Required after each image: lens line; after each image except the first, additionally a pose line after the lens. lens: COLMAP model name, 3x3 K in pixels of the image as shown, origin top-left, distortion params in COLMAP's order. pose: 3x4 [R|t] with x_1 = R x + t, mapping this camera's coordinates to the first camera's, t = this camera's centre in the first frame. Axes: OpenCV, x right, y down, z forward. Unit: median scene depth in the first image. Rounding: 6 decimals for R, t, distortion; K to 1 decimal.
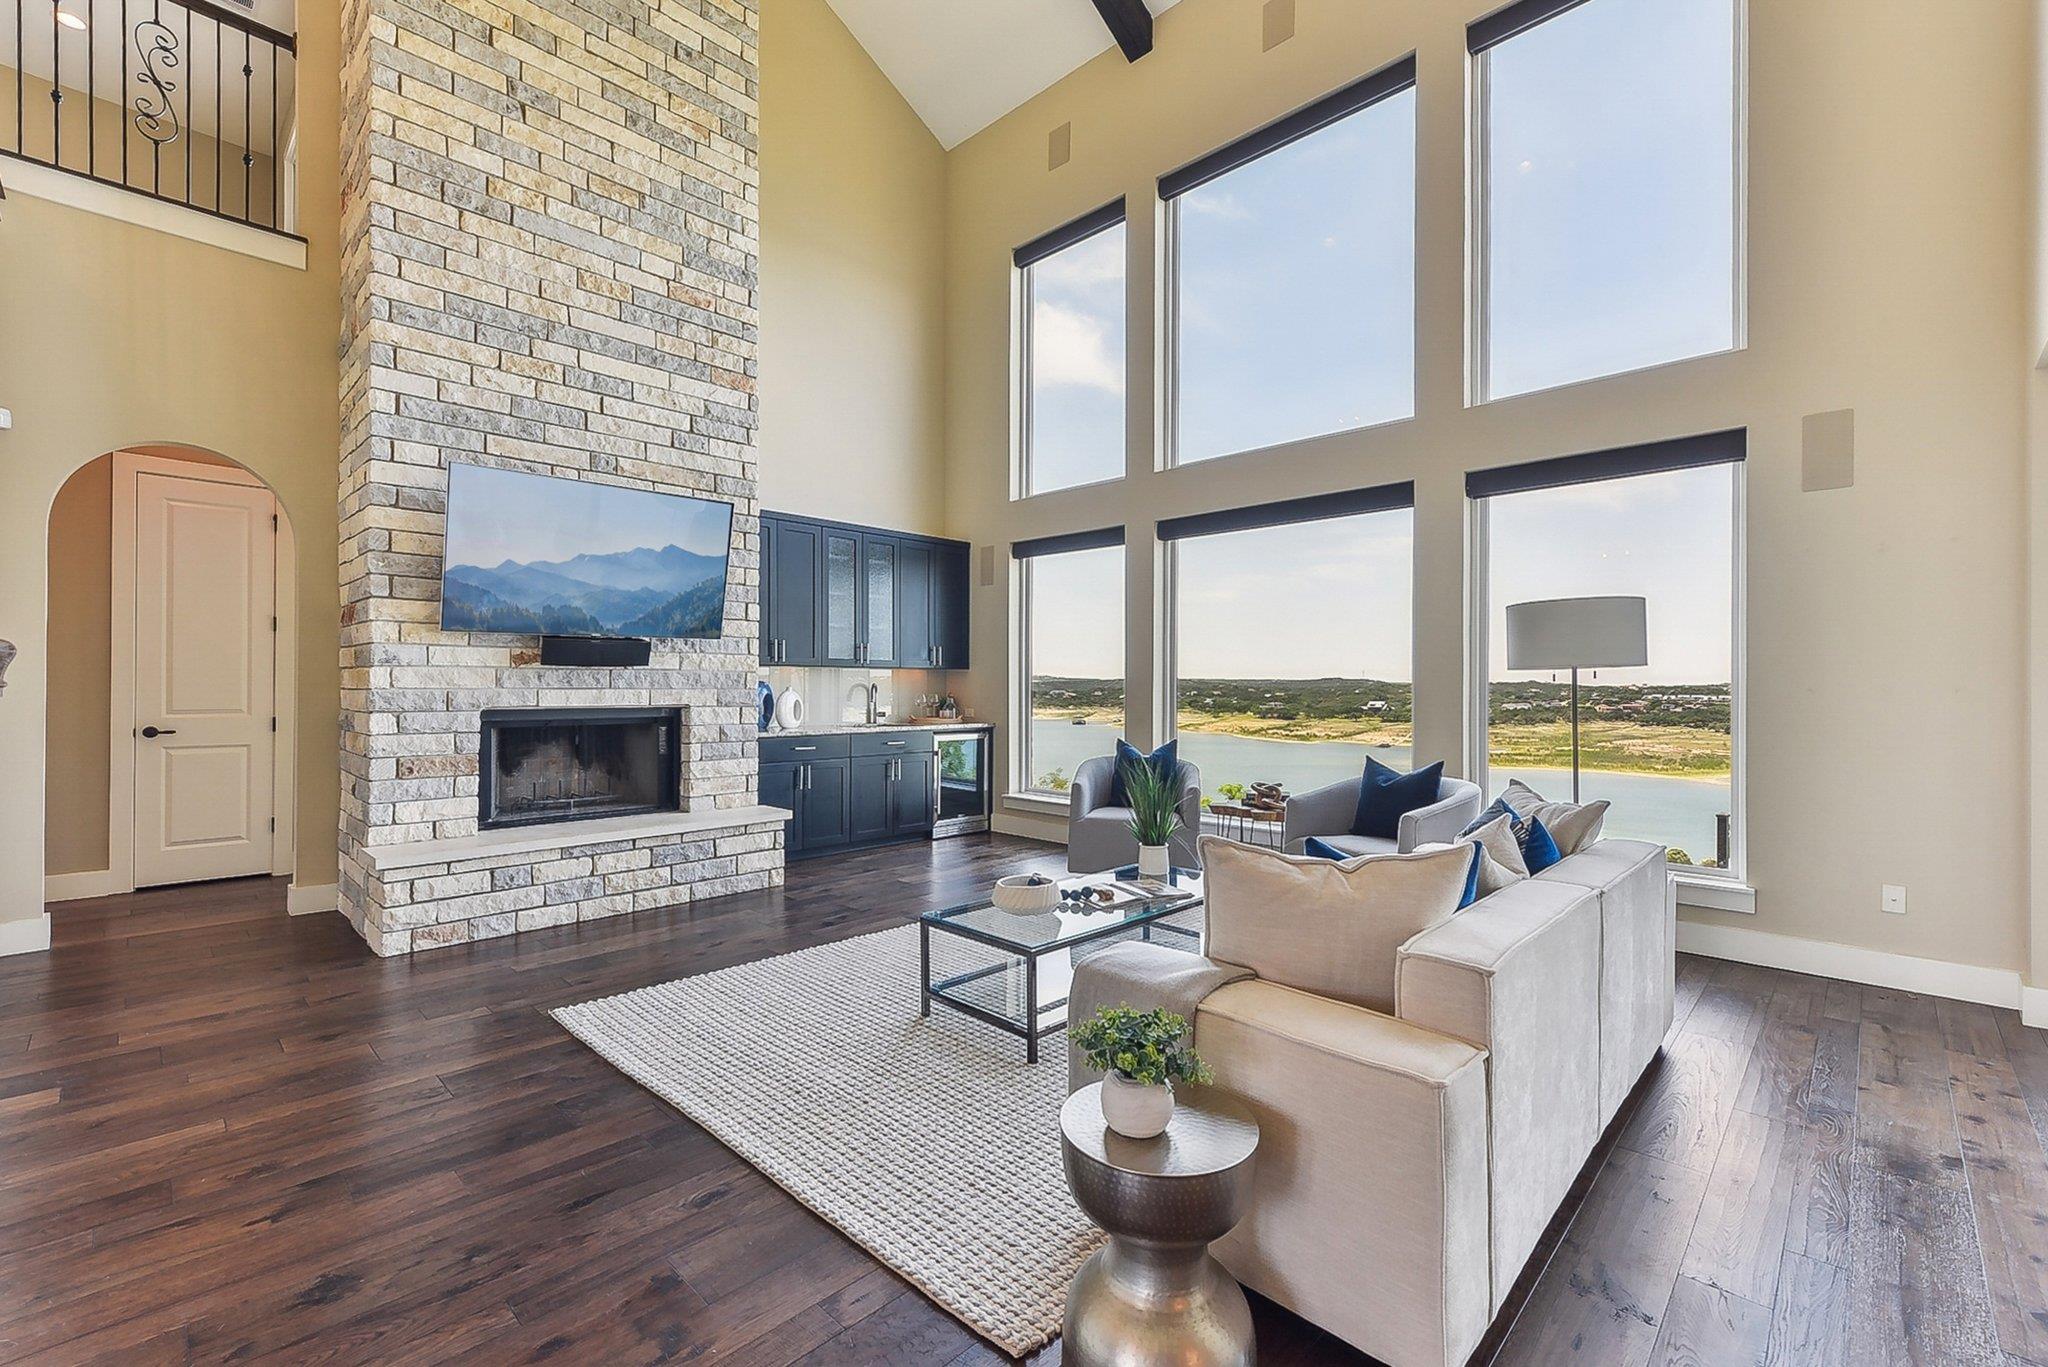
lens RADIAL K [[870.2, 0, 1024.0], [0, 870.2, 683.5], [0, 0, 1]] dist [0.007773, -0.000392]
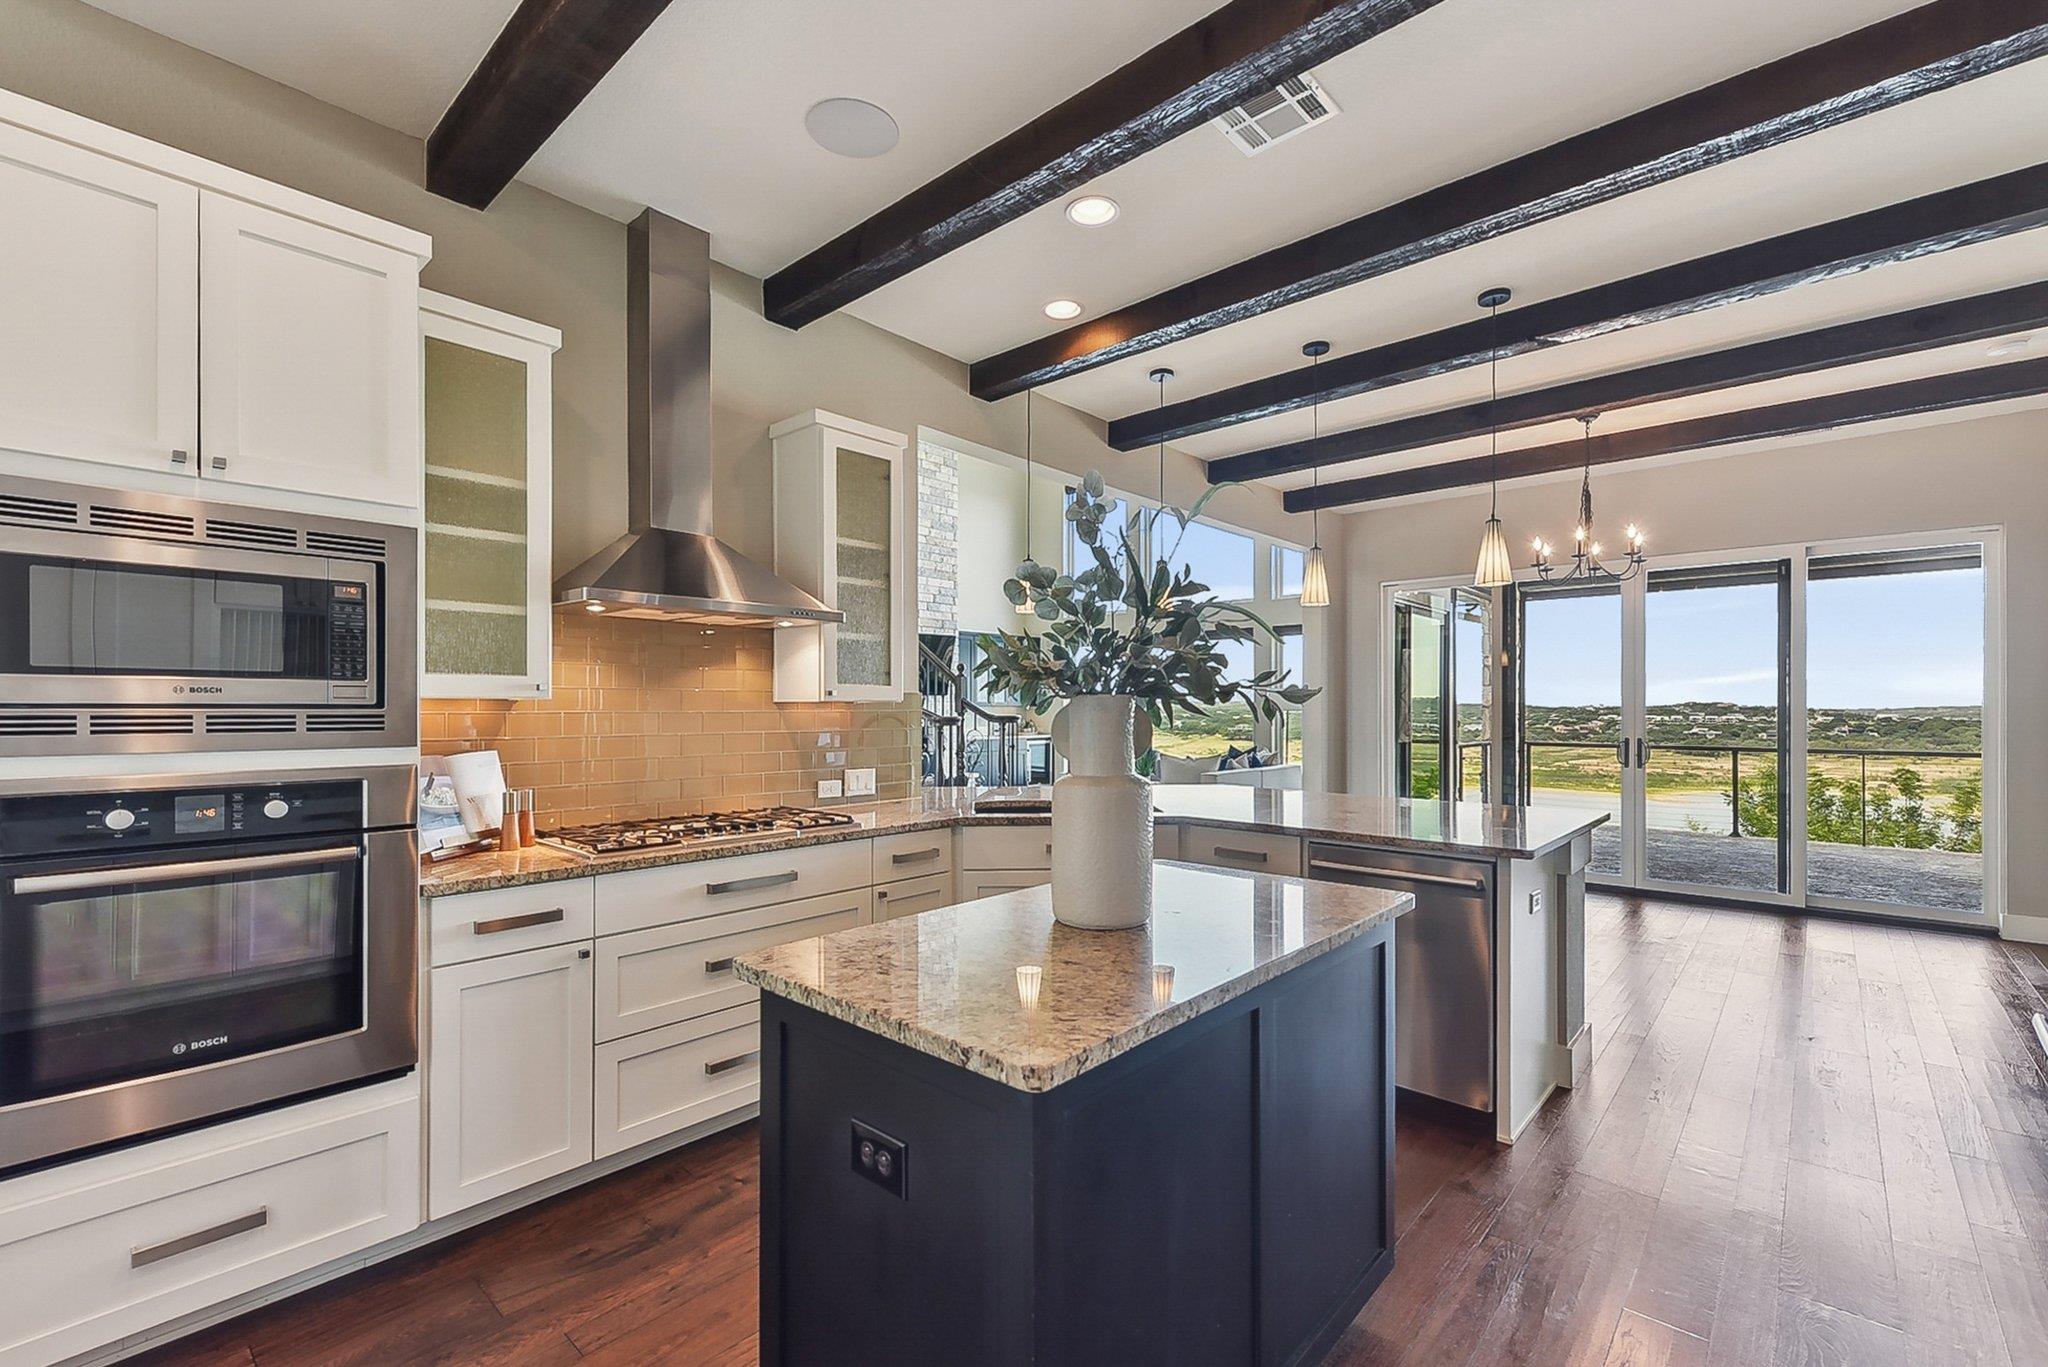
lens RADIAL K [[874.6, 0, 1026.1], [0, 874.6, 706.9], [0, 0, 1]] dist [0.003086, 0.000352]
pose [[0.999281, -0.004153, 0.037688, -0.231841], [0.004147, 0.999991, 0.000230, -0.021462], [-0.037689, -0.000074, 0.999290, -1.229689]]
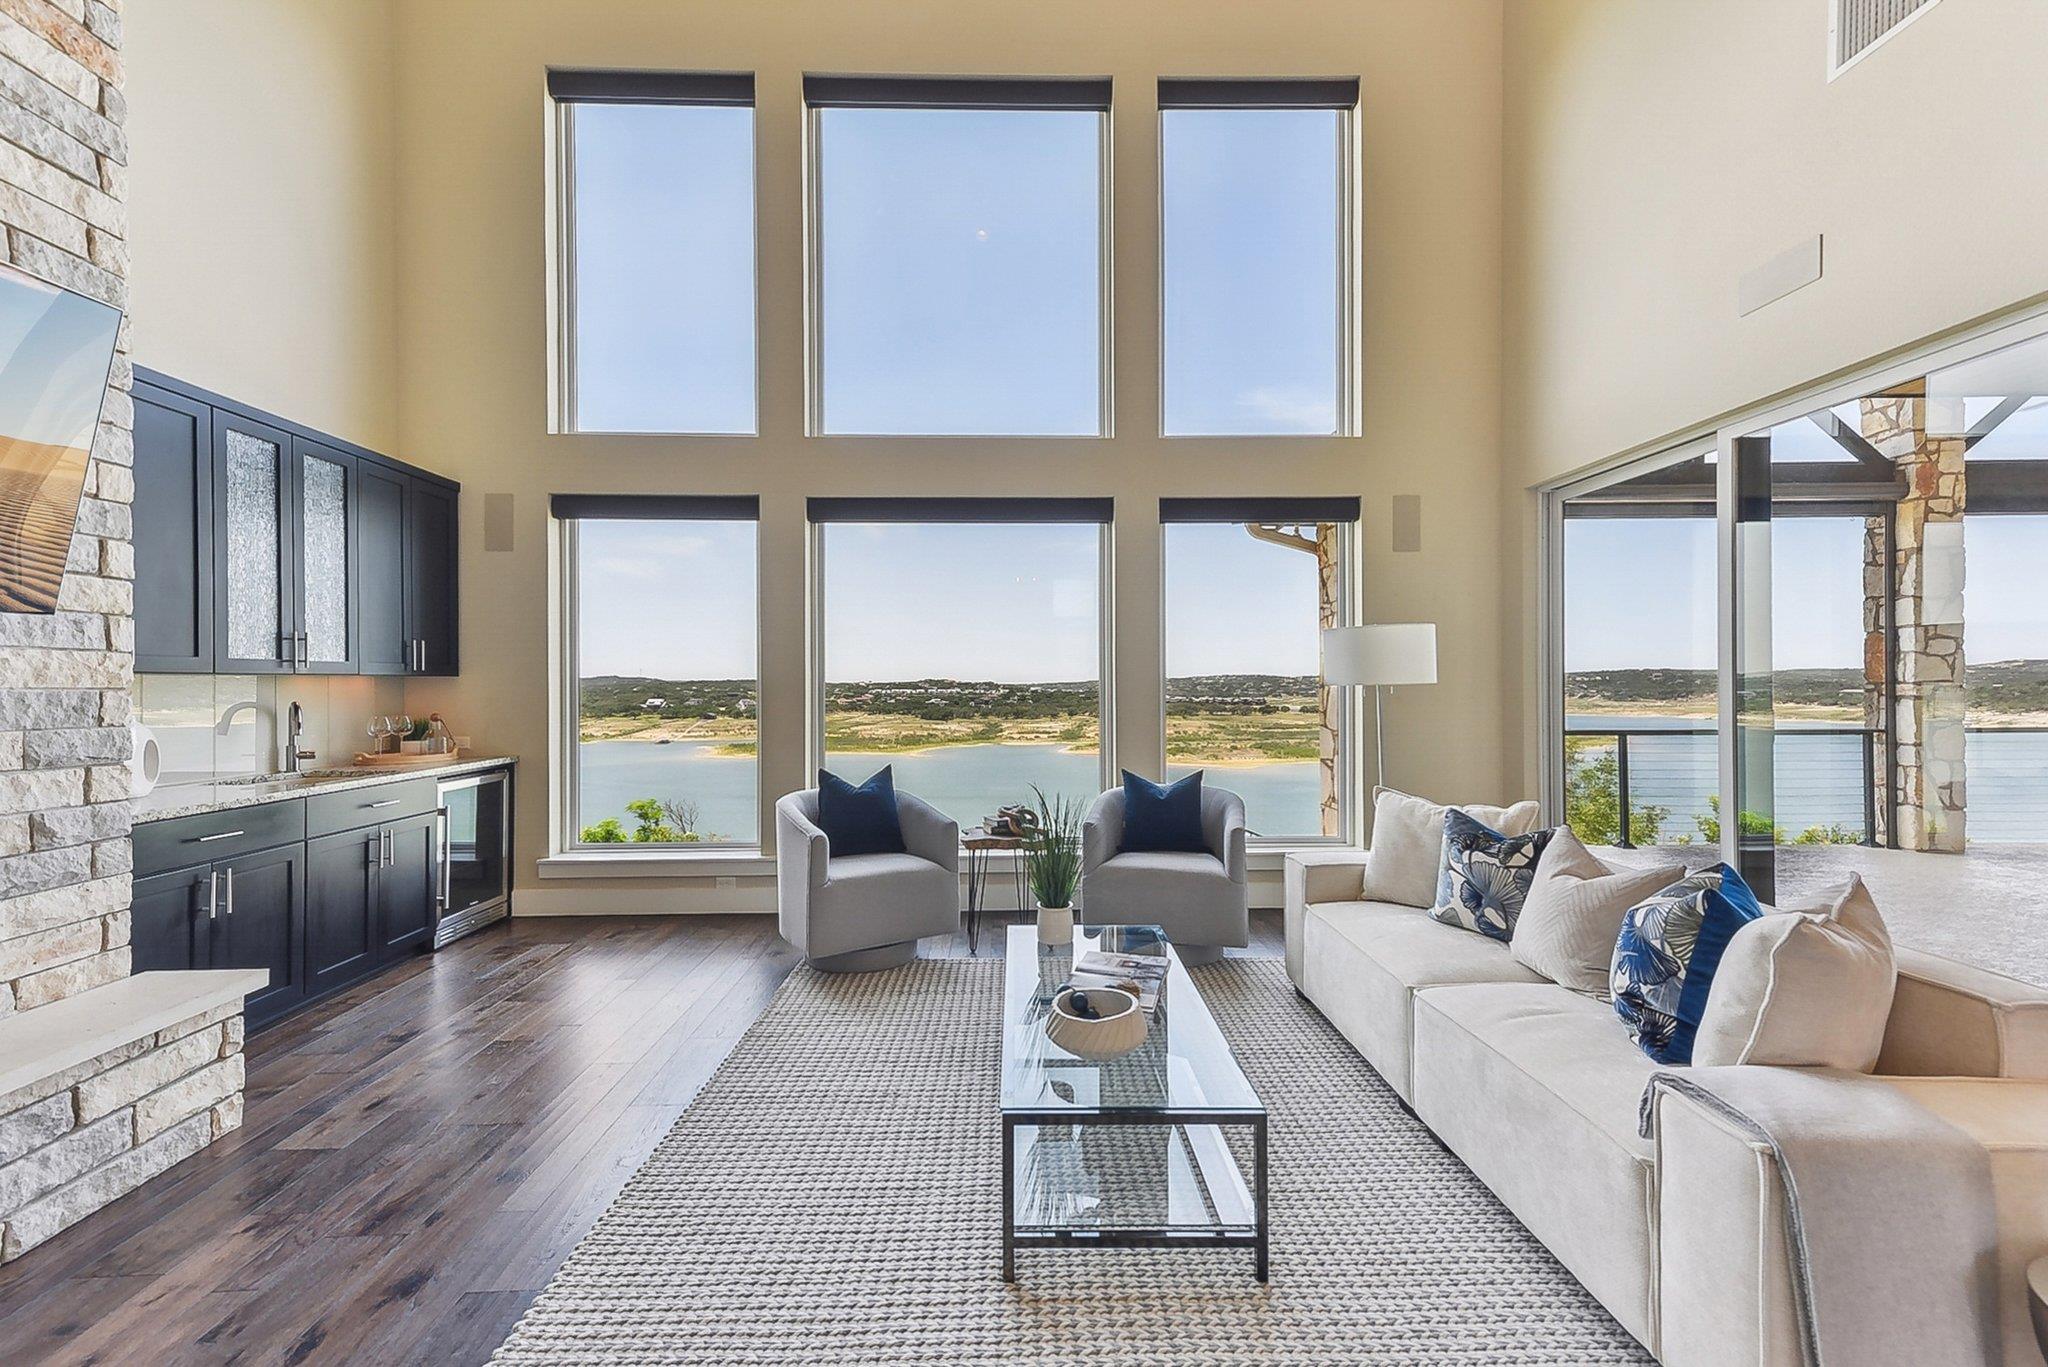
lens RADIAL K [[837.0, 0, 1020.7], [0, 837.0, 680.1], [0, 0, 1]] dist [0.016376, 0.000306]
pose [[0.700475, -0.003287, 0.713670, -0.314506], [0.004703, 0.999989, -0.000011, -0.016303], [-0.713662, 0.003364, 0.700482, 0.359277]]
